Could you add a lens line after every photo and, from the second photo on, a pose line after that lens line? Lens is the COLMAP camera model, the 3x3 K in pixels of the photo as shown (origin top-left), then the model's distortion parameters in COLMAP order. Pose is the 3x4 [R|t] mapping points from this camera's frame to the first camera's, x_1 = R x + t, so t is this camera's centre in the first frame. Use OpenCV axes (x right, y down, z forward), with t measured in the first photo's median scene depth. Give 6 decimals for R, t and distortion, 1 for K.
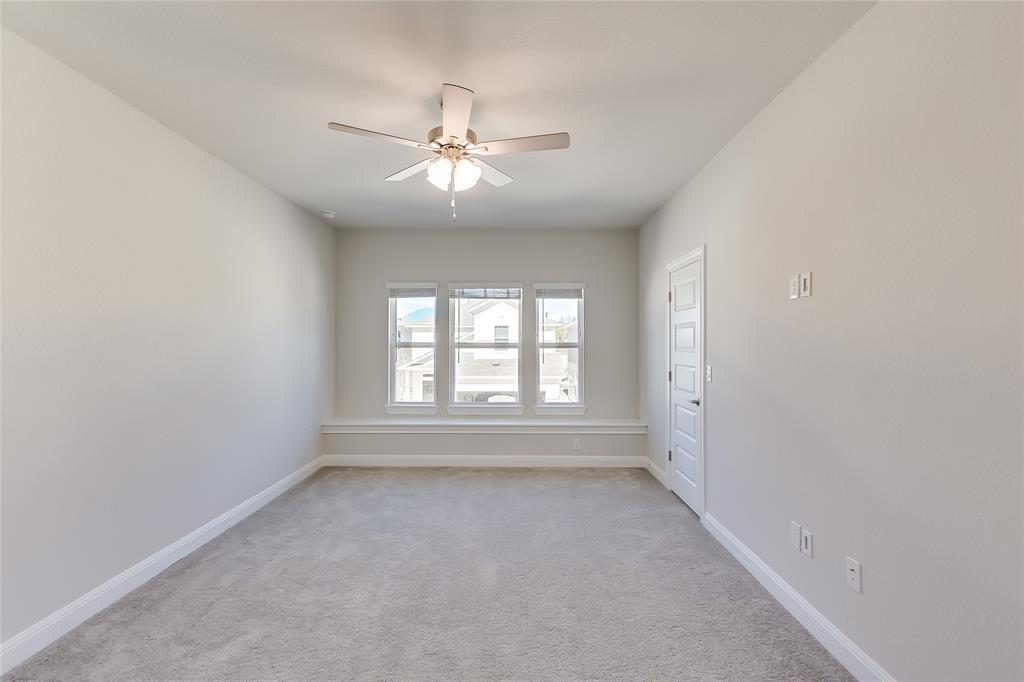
lens RADIAL K [[460.4, 0, 508.7], [0, 460.4, 344.0], [0, 0, 1]] dist [0.000964, 0.000542]
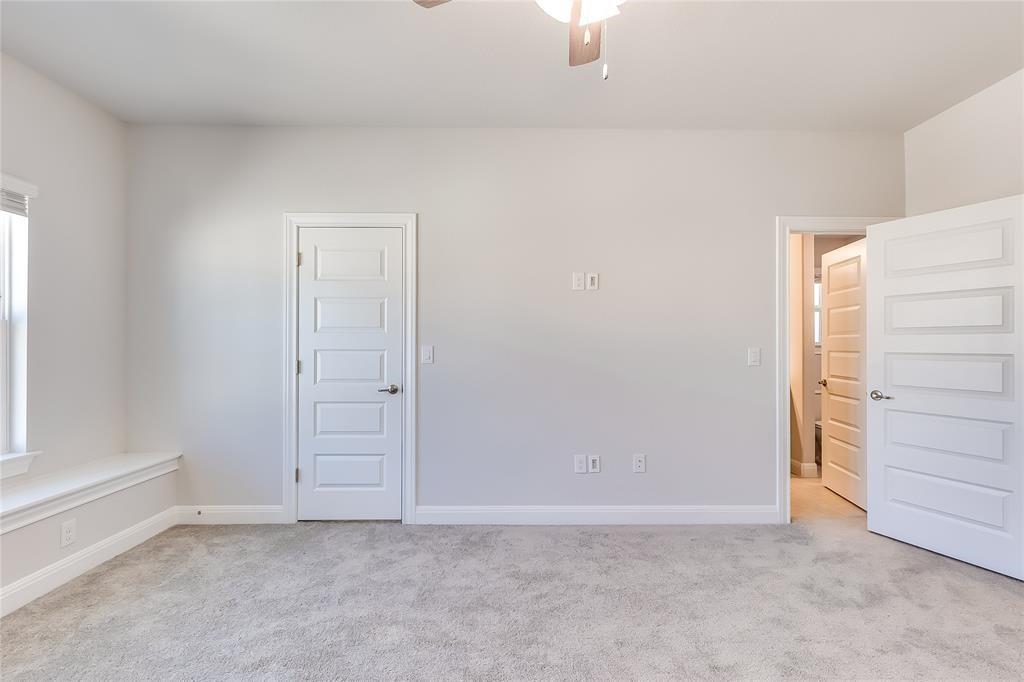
lens RADIAL K [[465.2, 0, 514.8], [0, 465.2, 340.2], [0, 0, 1]] dist [0.005875, 0.000246]
pose [[-0.033891, 0.011718, 0.999357, -0.411465], [0.000049, 0.999931, -0.011723, 0.036899], [-0.999426, -0.000348, -0.033890, 0.687605]]
